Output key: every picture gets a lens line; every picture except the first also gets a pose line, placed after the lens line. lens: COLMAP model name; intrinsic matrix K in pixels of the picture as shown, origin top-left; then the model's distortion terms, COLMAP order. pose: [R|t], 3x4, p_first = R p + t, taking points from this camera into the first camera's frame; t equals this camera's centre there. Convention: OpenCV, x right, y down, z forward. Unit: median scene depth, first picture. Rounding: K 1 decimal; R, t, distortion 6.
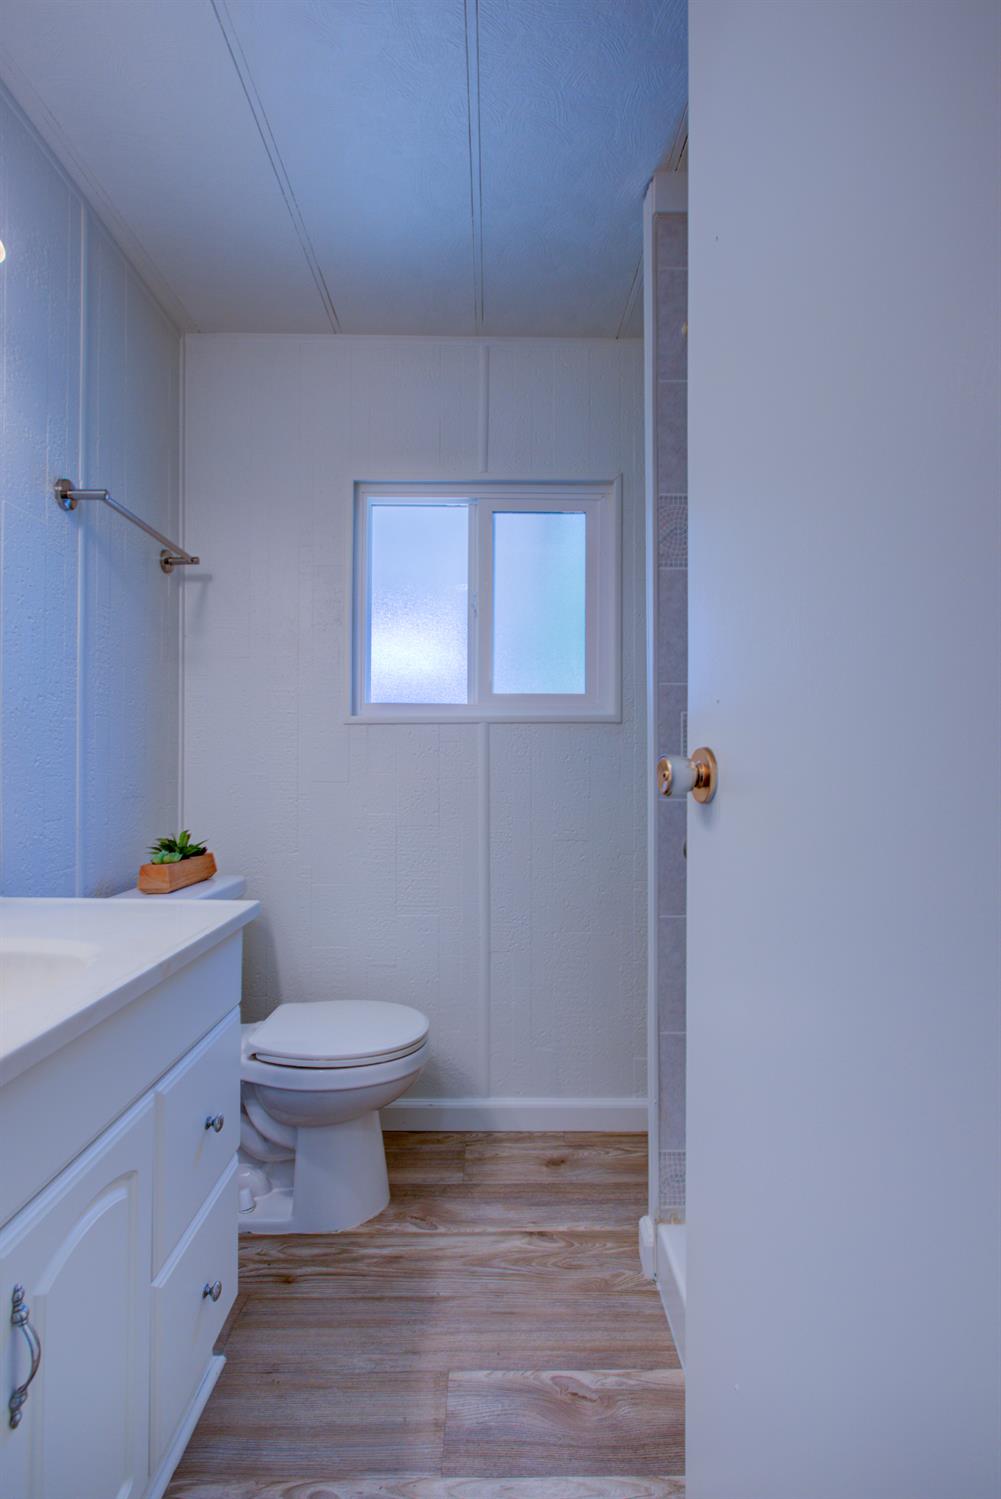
lens RADIAL K [[723.6, 0, 500.5], [0, 723.6, 749.5], [0, 0, 1]] dist [-0.001310, 0.002648]
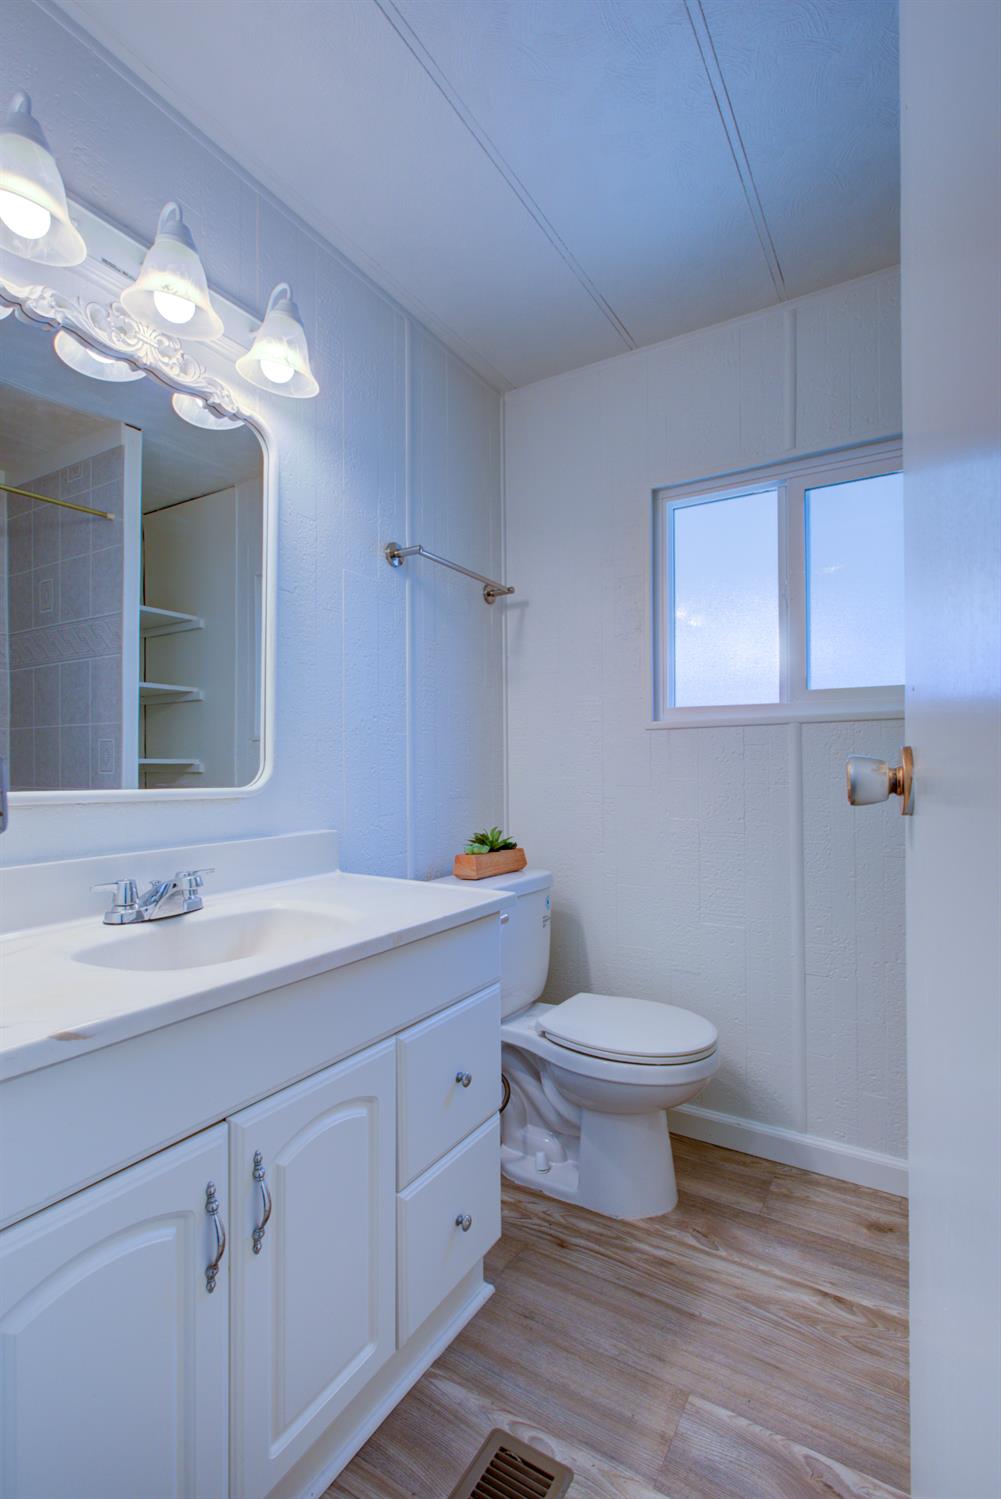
lens RADIAL K [[704.0, 0, 472.4], [0, 704.0, 758.3], [0, 0, 1]] dist [-0.003806, 0.004315]
pose [[0.841673, -0.012824, -0.539835, 0.159302], [0.015835, 0.999874, 0.000936, 0.001041], [0.539755, -0.009336, 0.841770, 0.042753]]
